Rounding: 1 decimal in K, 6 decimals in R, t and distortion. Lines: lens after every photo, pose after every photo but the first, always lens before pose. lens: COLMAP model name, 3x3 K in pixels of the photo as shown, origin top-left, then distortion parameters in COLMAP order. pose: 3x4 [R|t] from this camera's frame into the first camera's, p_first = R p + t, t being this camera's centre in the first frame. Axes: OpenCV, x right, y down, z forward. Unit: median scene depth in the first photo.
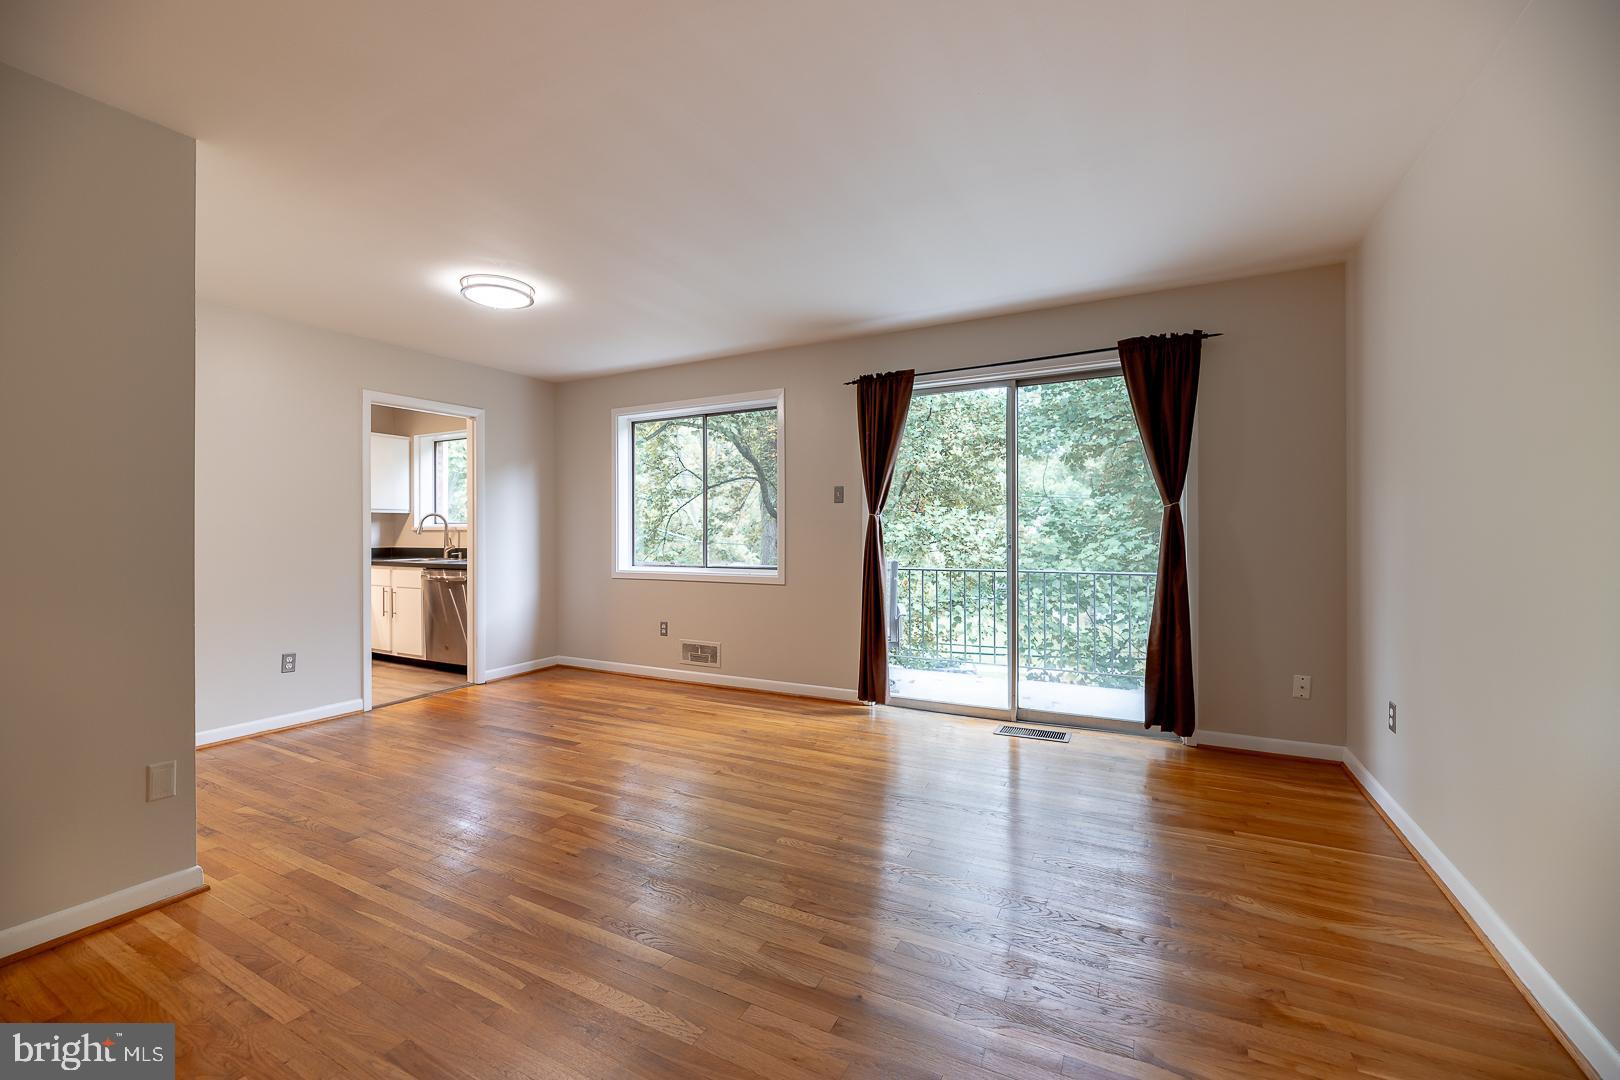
lens RADIAL K [[655.5, 0, 821.1], [0, 655.5, 540.4], [0, 0, 1]] dist [-0.010238, -0.001698]
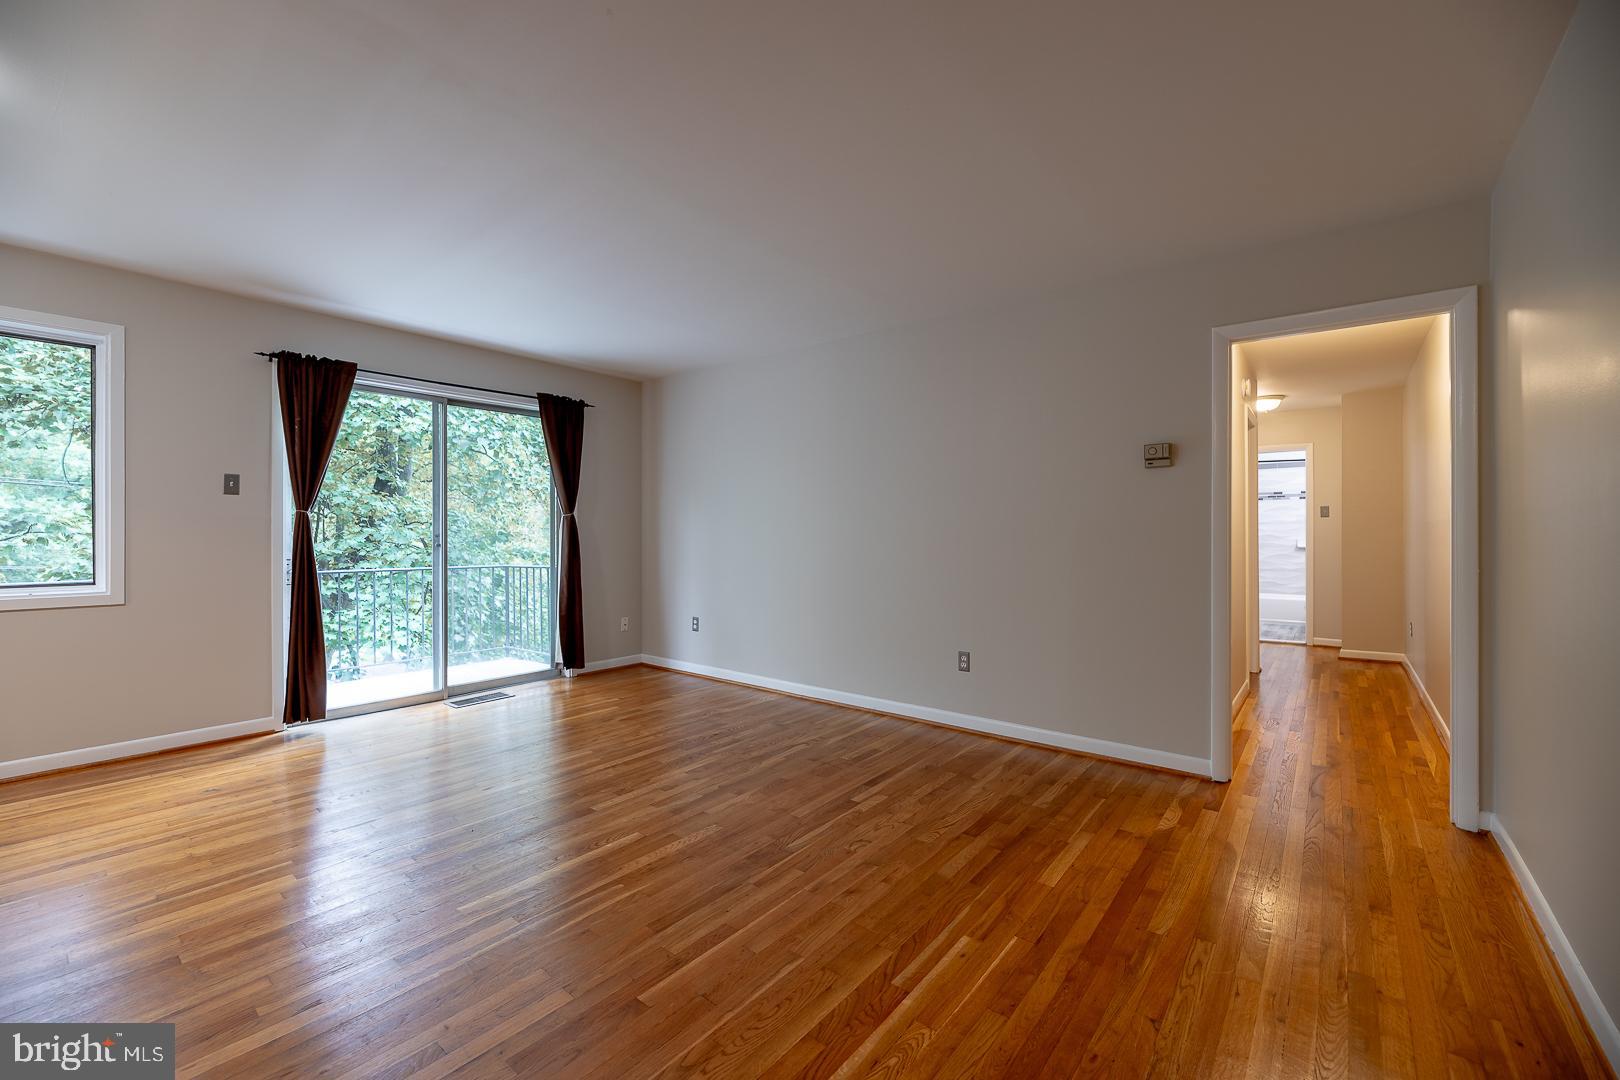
lens RADIAL K [[655.5, 0, 804.0], [0, 655.5, 541.7], [0, 0, 1]] dist [-0.010238, -0.001698]
pose [[0.204288, -0.007466, 0.978882, -0.725141], [0.010169, 0.999933, 0.005505, 0.004423], [-0.978858, 0.008830, 0.204350, 0.170168]]
